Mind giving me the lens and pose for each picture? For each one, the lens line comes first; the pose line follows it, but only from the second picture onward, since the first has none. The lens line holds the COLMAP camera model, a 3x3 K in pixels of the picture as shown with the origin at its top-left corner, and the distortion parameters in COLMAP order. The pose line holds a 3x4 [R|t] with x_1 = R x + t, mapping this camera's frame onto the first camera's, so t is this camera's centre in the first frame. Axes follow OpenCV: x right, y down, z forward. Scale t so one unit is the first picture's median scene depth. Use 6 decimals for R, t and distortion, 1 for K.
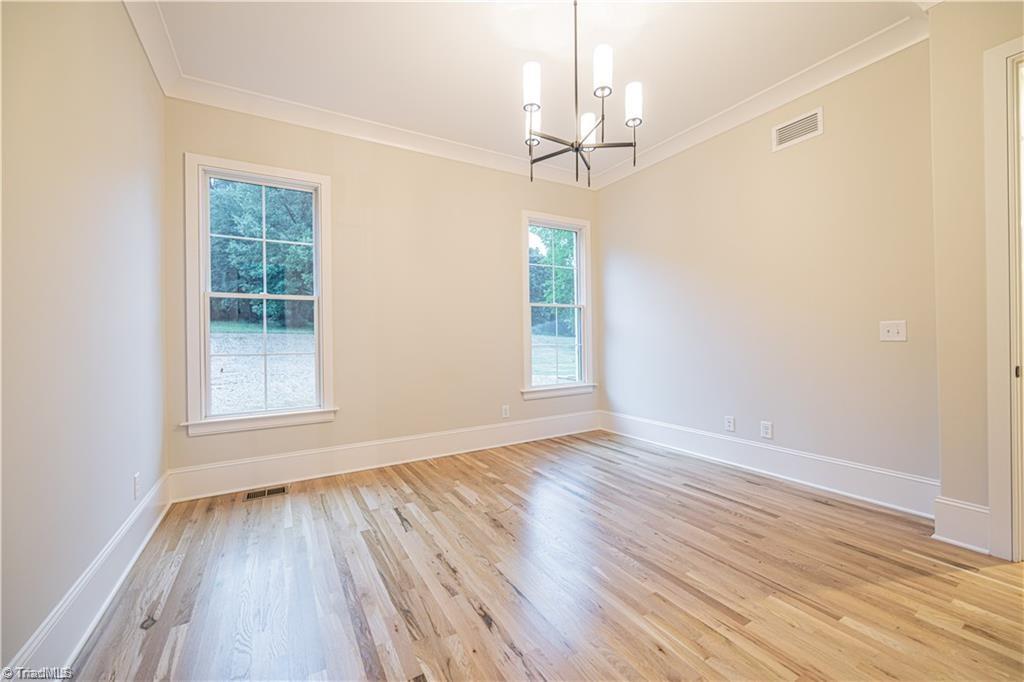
lens RADIAL K [[403.9, 0, 510.9], [0, 403.9, 342.3], [0, 0, 1]] dist [-0.002748, -0.000139]
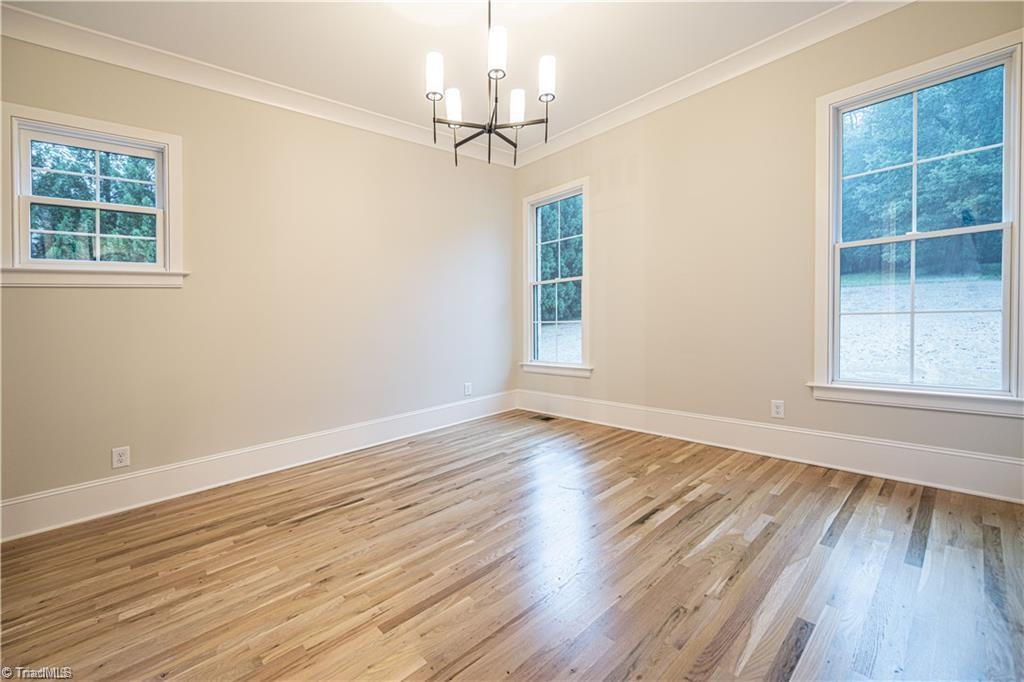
lens RADIAL K [[423.0, 0, 510.1], [0, 423.0, 324.4], [0, 0, 1]] dist [-0.004803, -0.000450]
pose [[0.202240, 0.028530, -0.978920, 0.794674], [0.038535, 0.998570, 0.037064, -0.020417], [0.978578, -0.045219, 0.200851, 0.564280]]
